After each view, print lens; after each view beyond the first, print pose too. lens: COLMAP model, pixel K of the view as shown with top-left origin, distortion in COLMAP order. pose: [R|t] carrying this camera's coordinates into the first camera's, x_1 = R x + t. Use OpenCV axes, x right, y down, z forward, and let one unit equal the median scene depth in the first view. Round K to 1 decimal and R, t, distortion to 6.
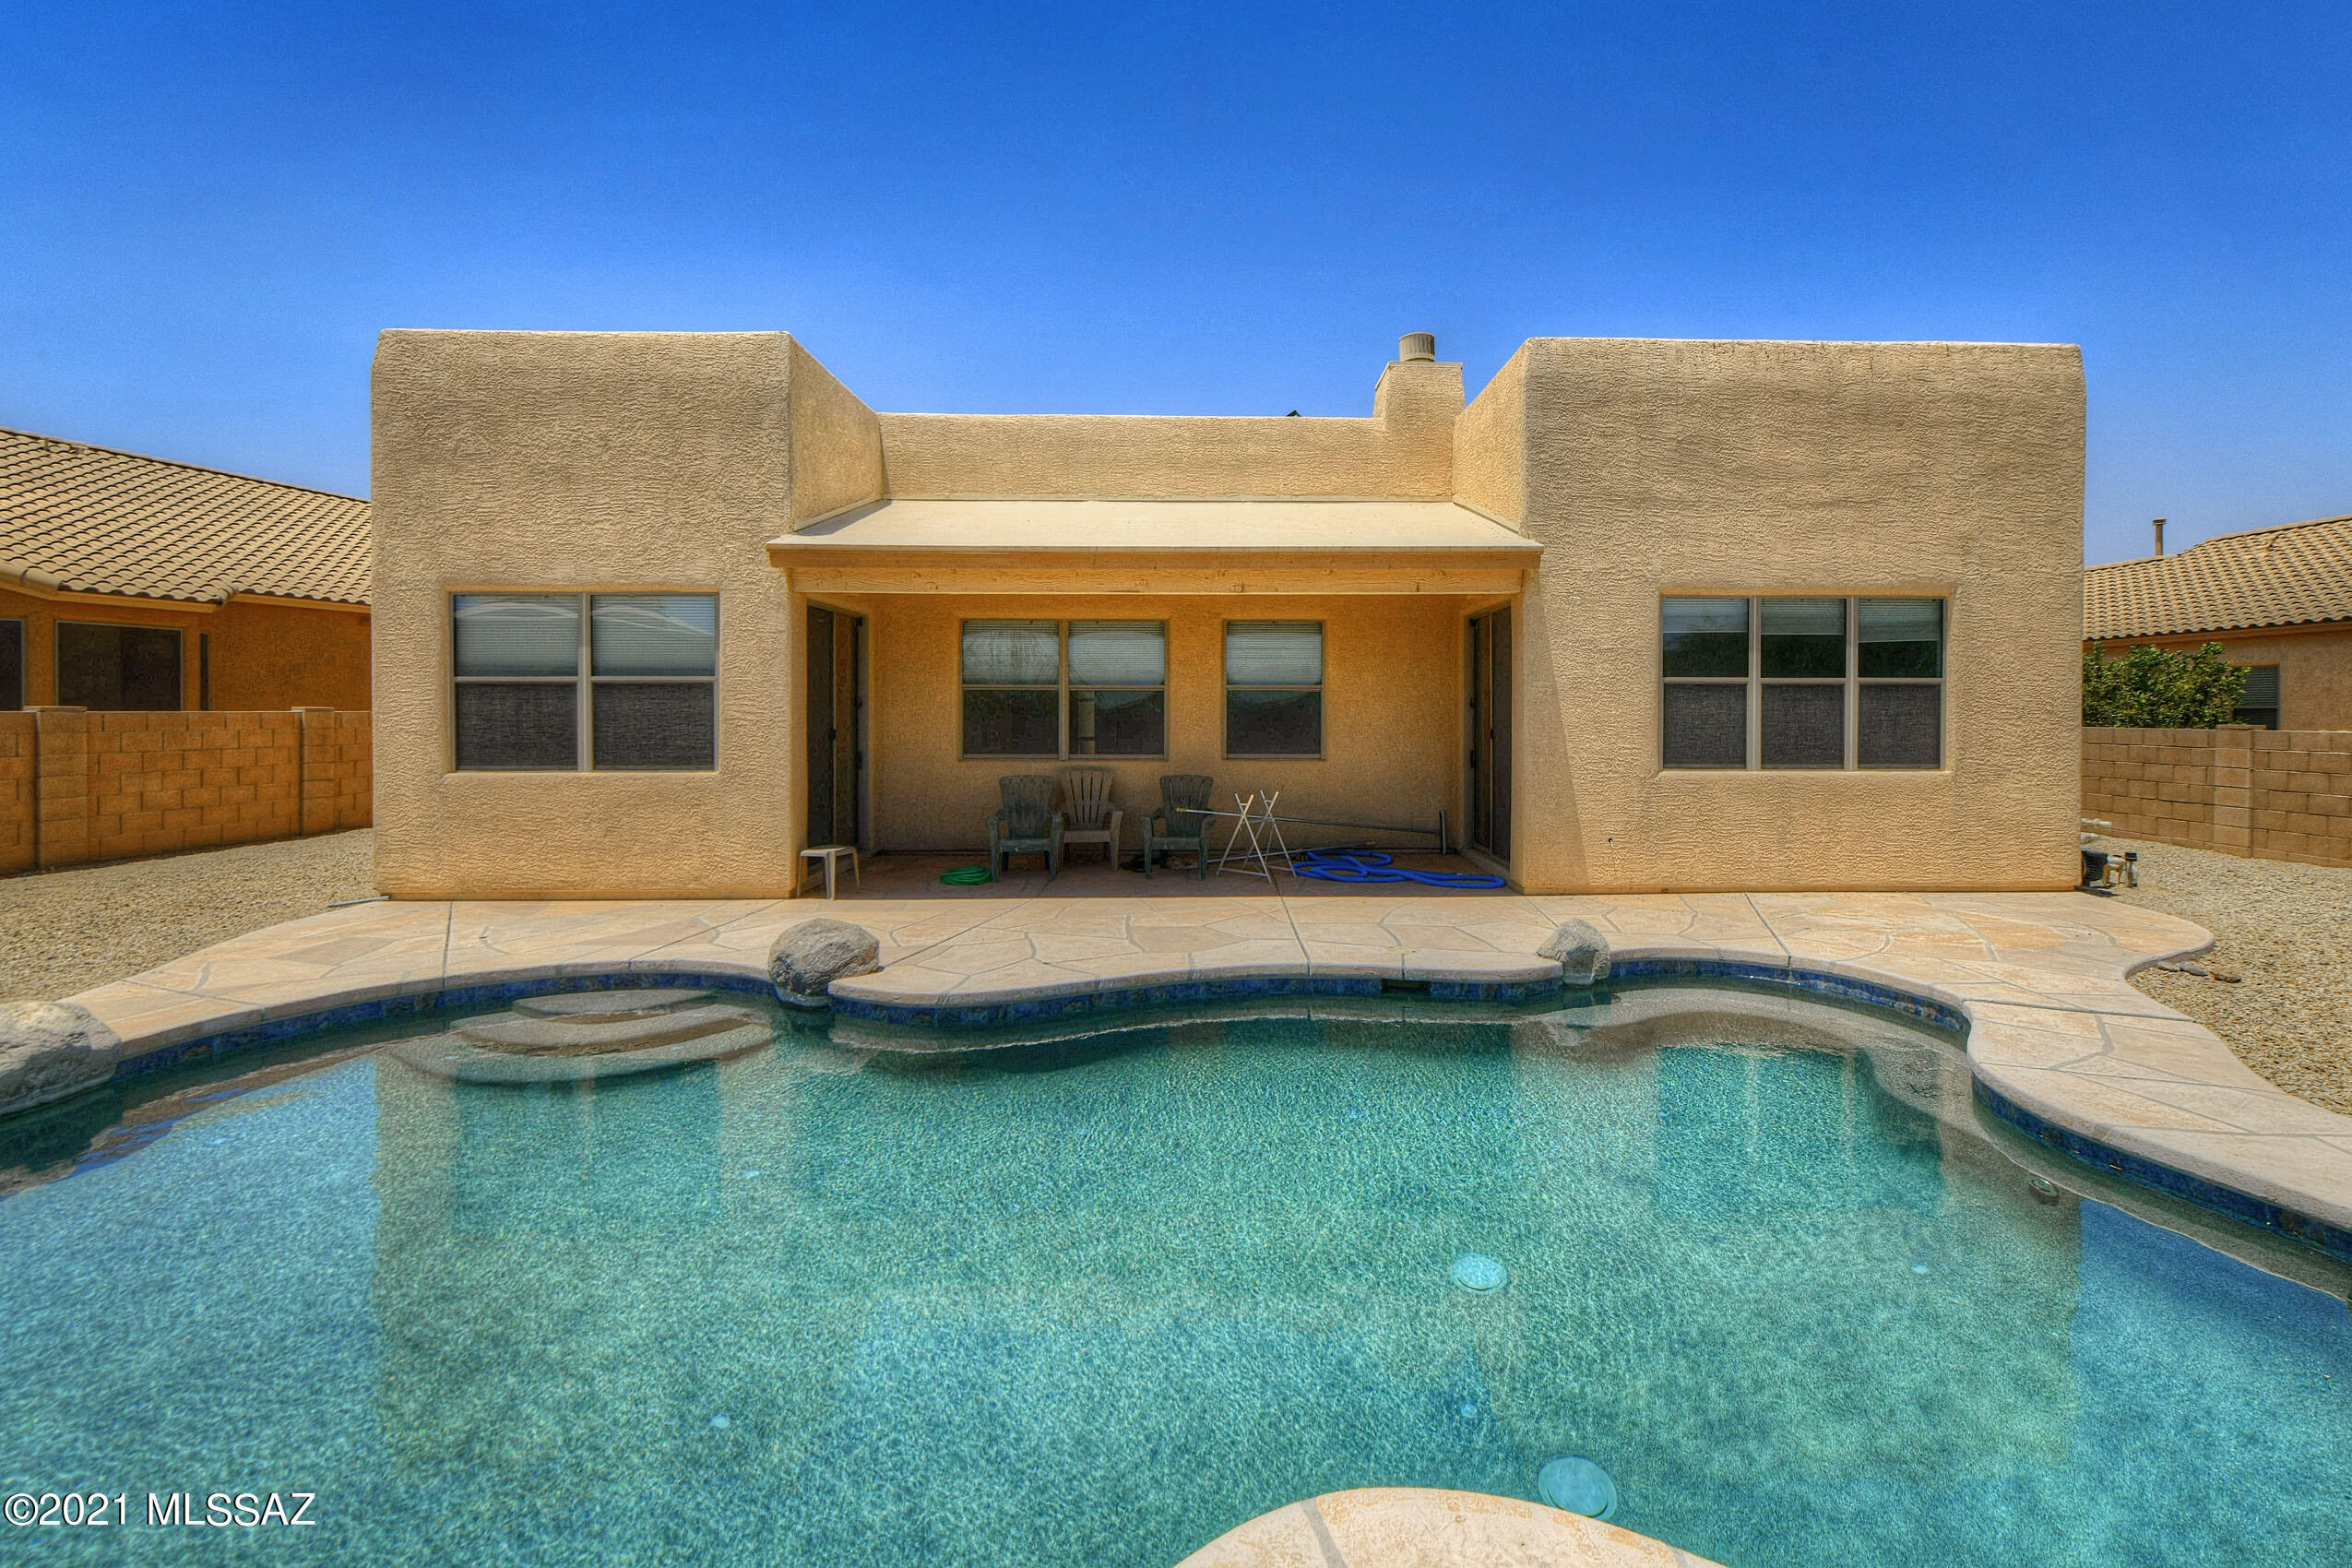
lens RADIAL K [[956.3, 0, 1125.1], [0, 956.3, 721.1], [0, 0, 1]] dist [-0.007773, -0.000729]
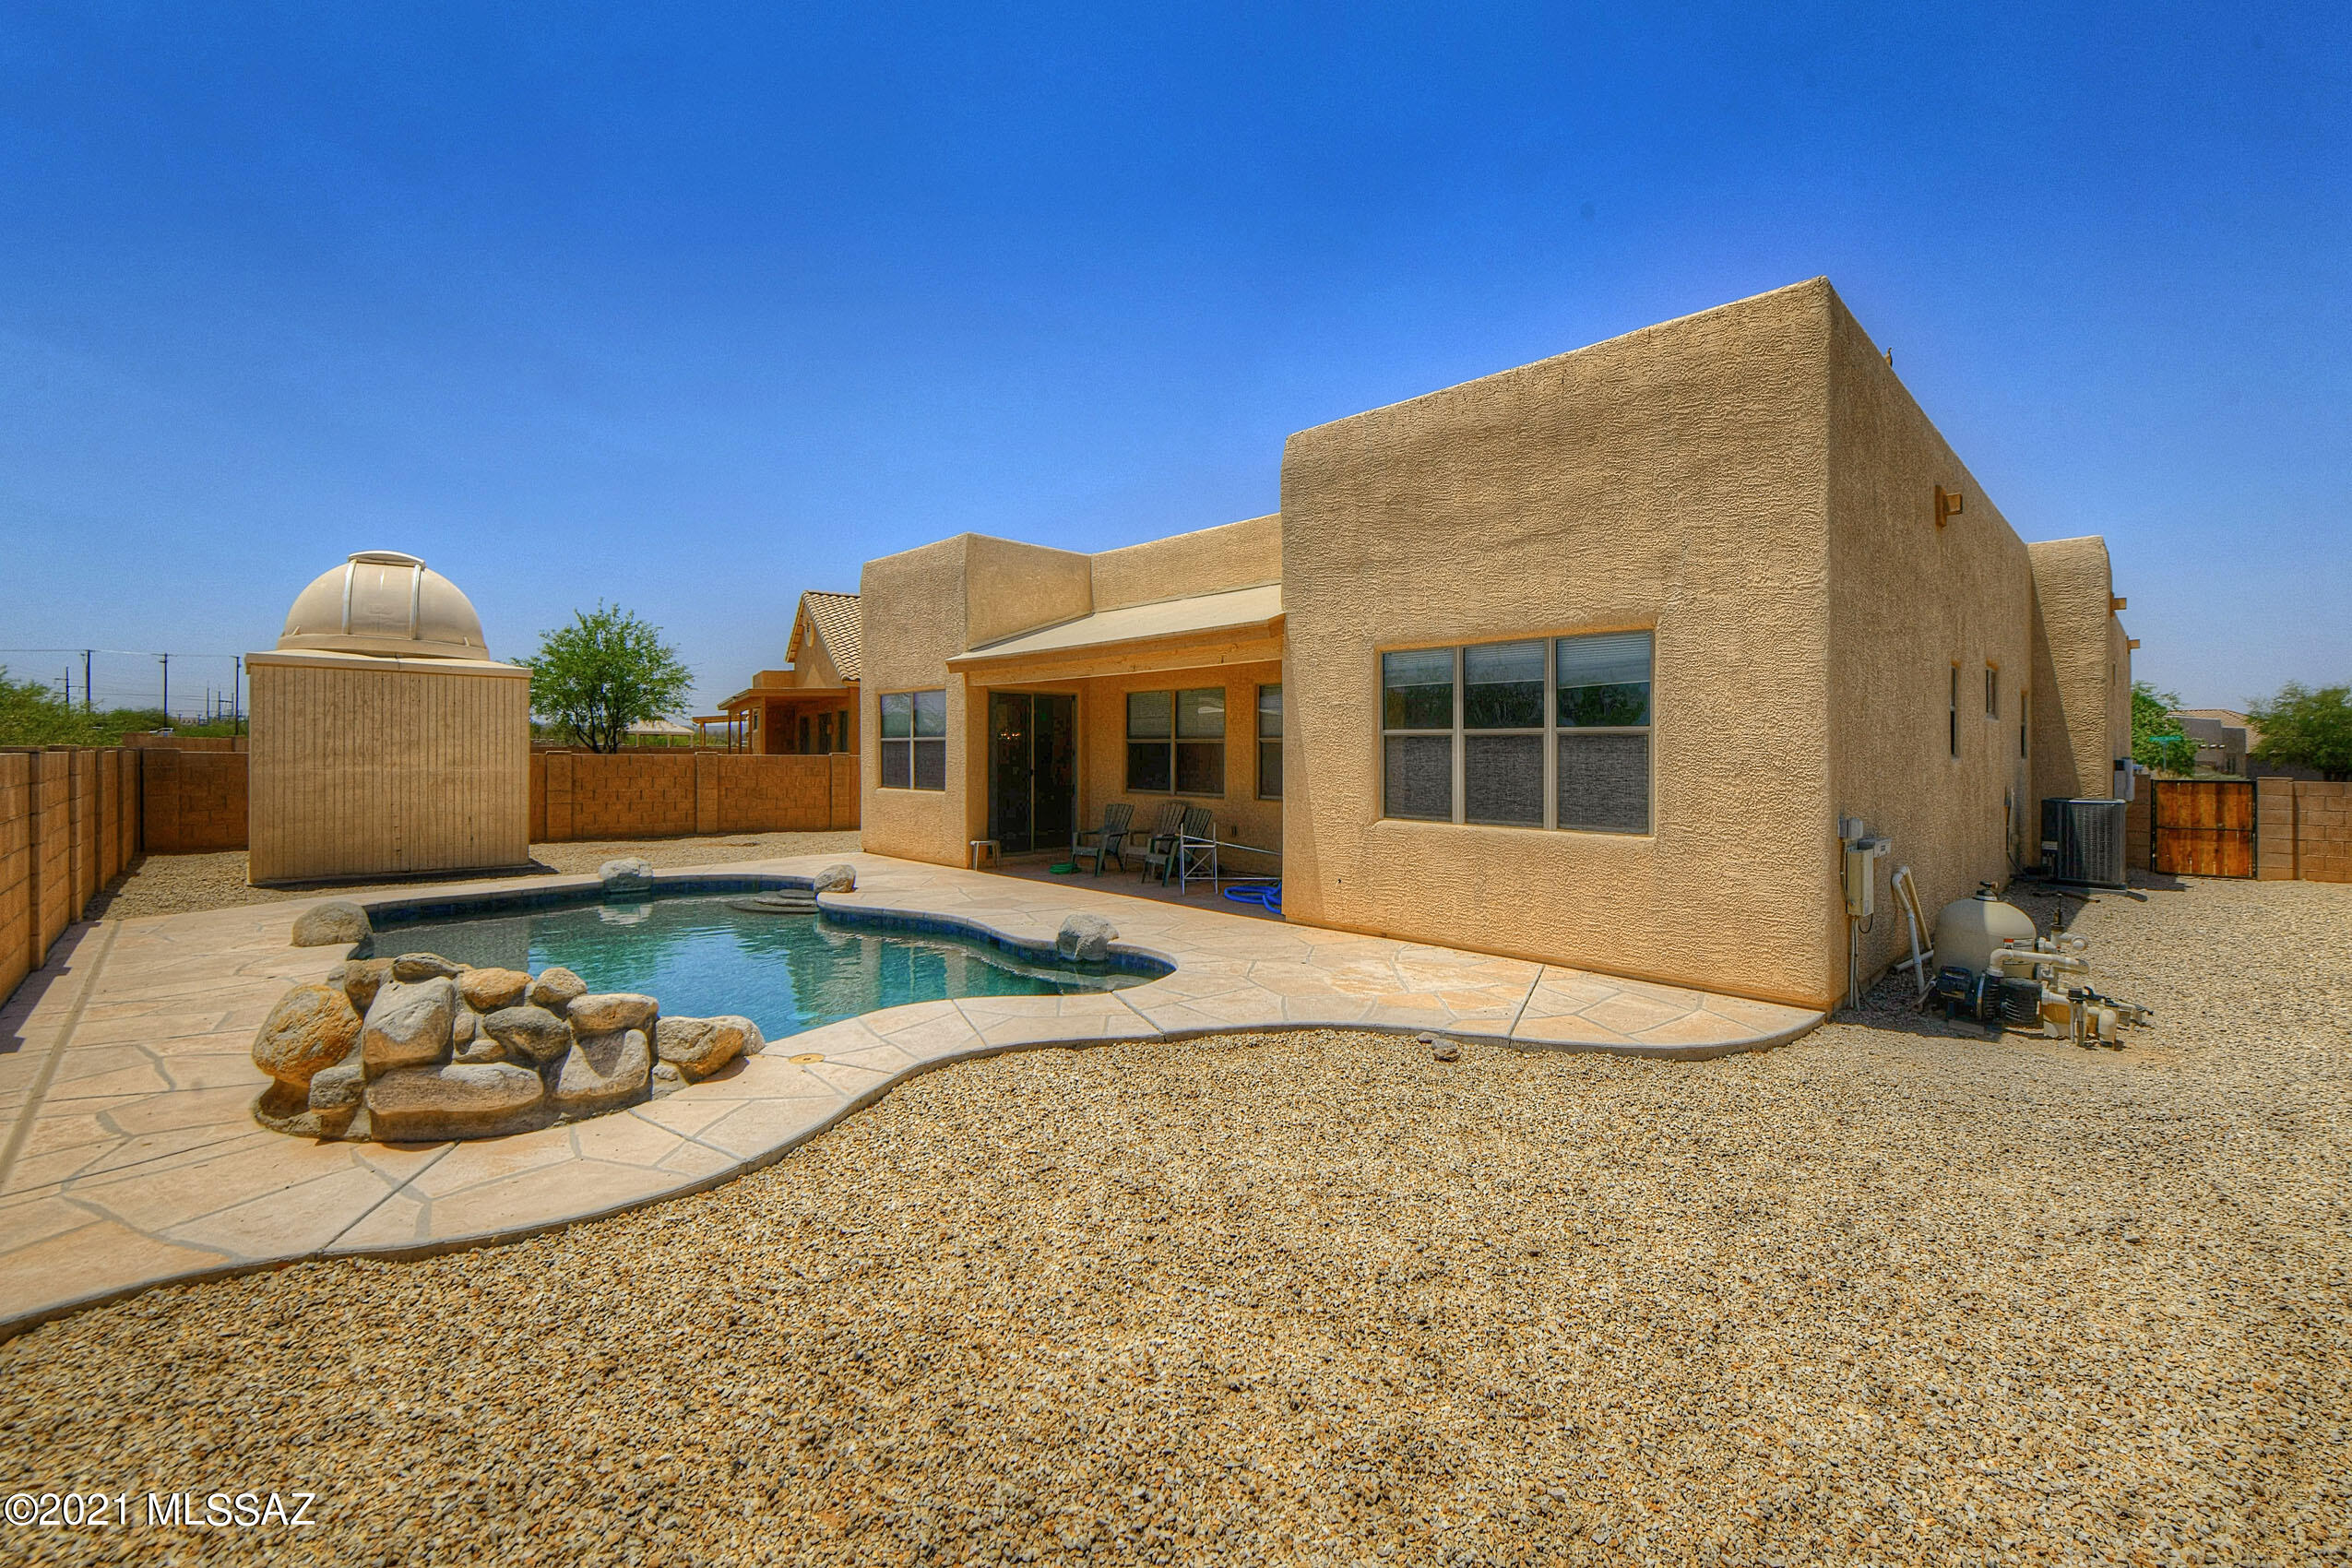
lens RADIAL K [[956.3, 0, 1191.0], [0, 956.3, 762.6], [0, 0, 1]] dist [-0.007773, -0.000729]
pose [[0.692667, 0.010322, -0.721184, 1.181613], [-0.014442, 0.999896, 0.000440, -0.007701], [0.721113, 0.010111, 0.692743, 0.124630]]
